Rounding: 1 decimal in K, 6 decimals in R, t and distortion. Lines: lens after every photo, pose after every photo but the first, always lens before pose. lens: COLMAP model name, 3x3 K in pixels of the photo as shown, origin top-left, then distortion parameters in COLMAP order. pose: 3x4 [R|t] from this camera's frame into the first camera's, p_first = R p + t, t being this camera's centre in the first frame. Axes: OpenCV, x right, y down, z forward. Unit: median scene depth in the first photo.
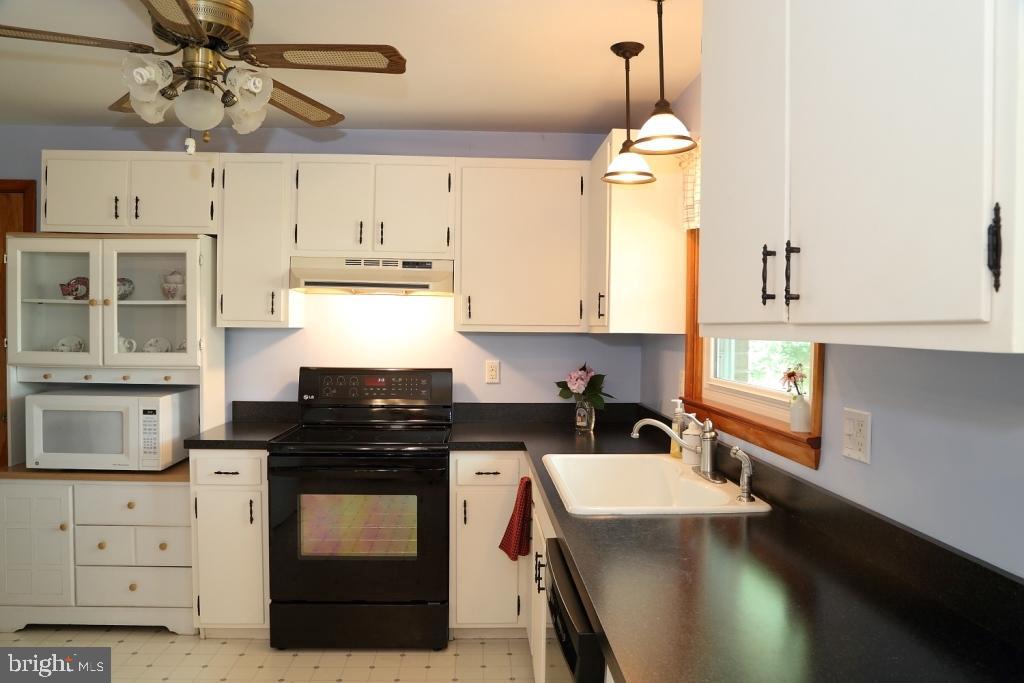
lens RADIAL K [[722.5, 0, 516.1], [0, 722.5, 346.4], [0, 0, 1]] dist [-0.101827, 0.050708]
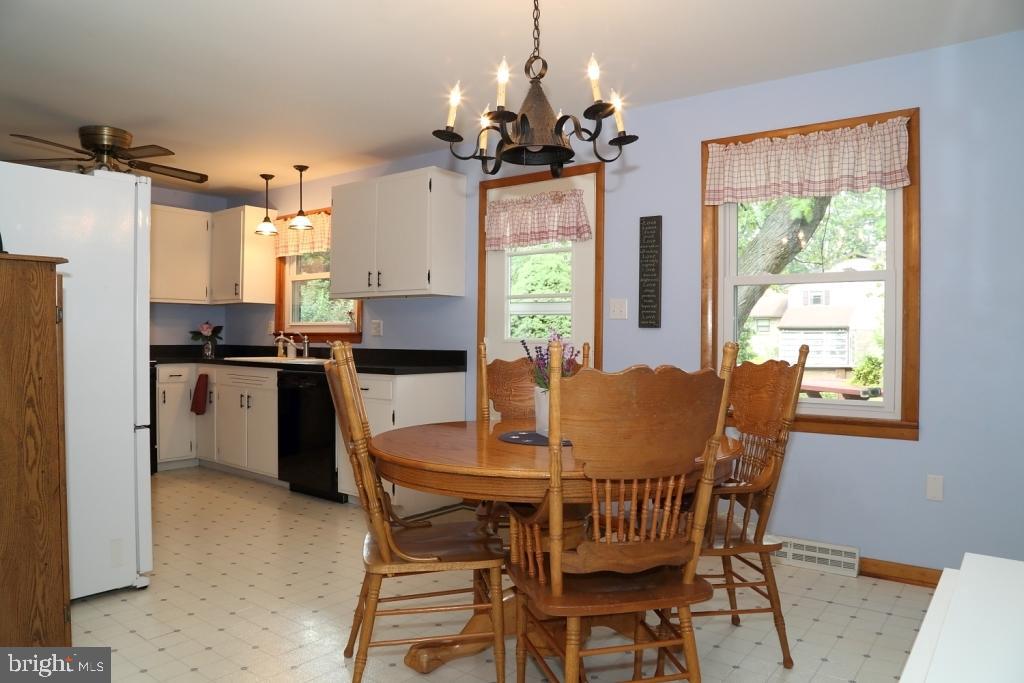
lens RADIAL K [[722.5, 0, 516.1], [0, 722.5, 346.4], [0, 0, 1]] dist [-0.101827, 0.050708]
pose [[0.665273, -0.015216, 0.746445, -0.789082], [0.017275, 0.999838, 0.004985, 0.100109], [-0.746401, 0.009578, 0.665428, -0.857120]]
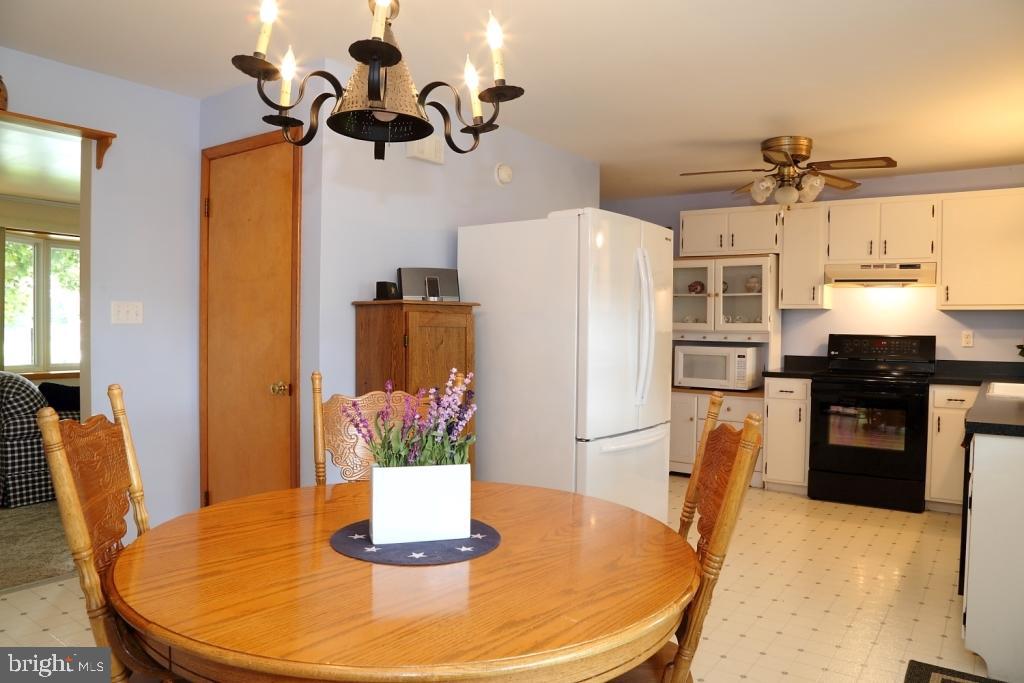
lens RADIAL K [[722.5, 0, 516.1], [0, 722.5, 346.4], [0, 0, 1]] dist [-0.101827, 0.050708]
pose [[0.781587, 0.015728, -0.623598, 0.148923], [-0.016520, 0.999853, 0.004512, 0.066675], [0.623577, 0.006776, 0.781733, -0.721837]]
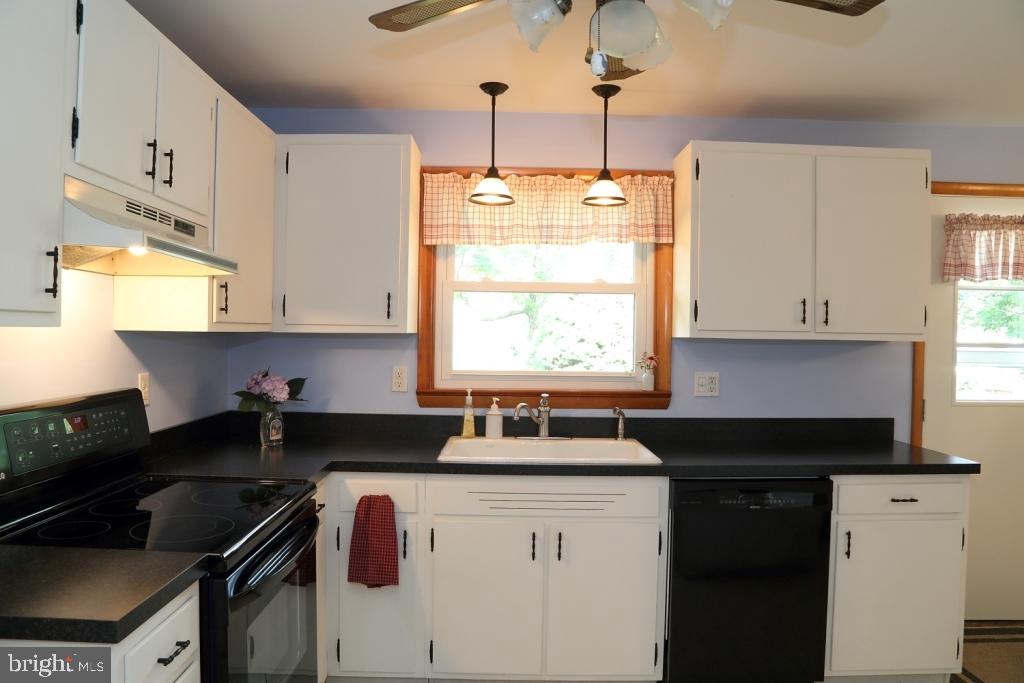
lens RADIAL K [[701.7, 0, 512.0], [0, 701.7, 341.5], [0, 0, 1]] dist [-0.004081, -0.000420]
pose [[0.058912, -0.024370, 0.997966, -0.769166], [0.008498, 0.999678, 0.023910, -0.026030], [-0.998227, 0.007072, 0.059100, 0.699856]]
